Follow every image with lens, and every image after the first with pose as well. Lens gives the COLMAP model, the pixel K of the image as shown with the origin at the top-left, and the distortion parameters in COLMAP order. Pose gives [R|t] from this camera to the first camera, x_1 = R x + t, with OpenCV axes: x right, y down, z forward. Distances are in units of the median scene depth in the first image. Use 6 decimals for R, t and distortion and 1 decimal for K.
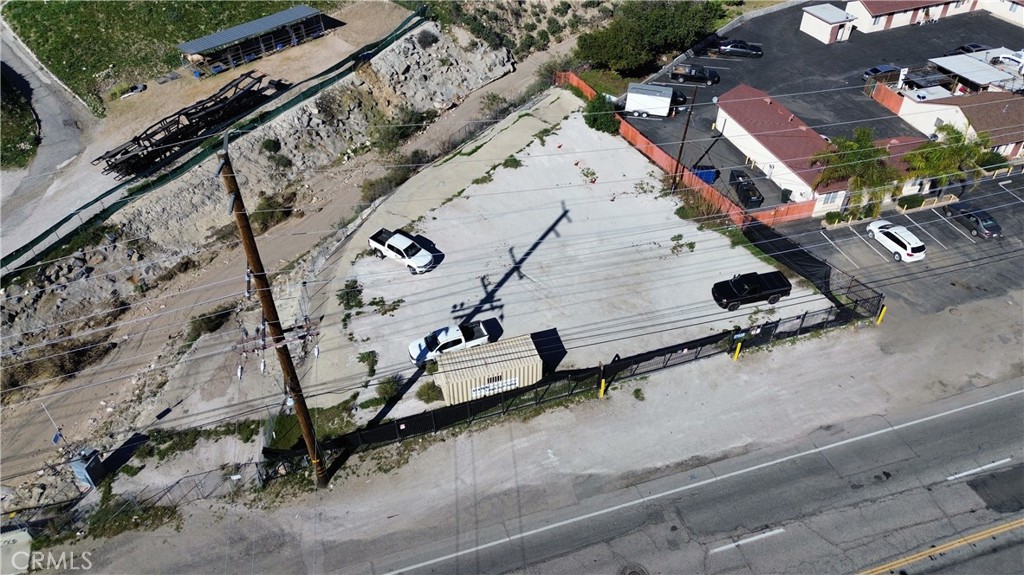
lens RADIAL K [[727.6, 0, 511.1], [0, 727.6, 285.6], [0, 0, 1]] dist [0.070930, -0.078126]
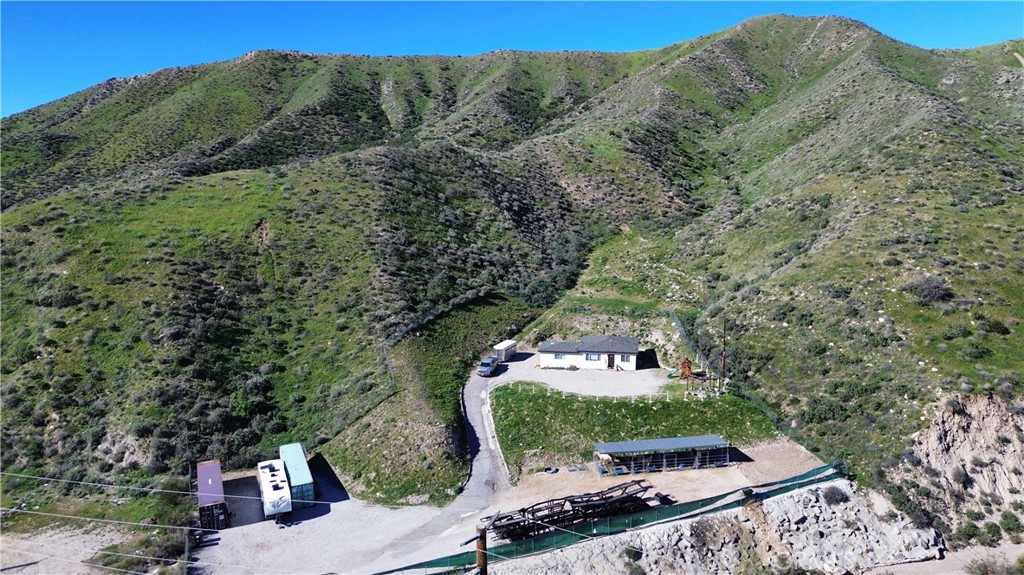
lens RADIAL K [[724.5, 0, 512.0], [0, 724.5, 287.5], [0, 0, 1]] dist [0.073284, -0.079826]
pose [[0.799674, 0.089351, -0.593748, 0.114467], [-0.392225, 0.826459, -0.403887, -0.022298], [0.454621, 0.555862, 0.695944, 0.021837]]
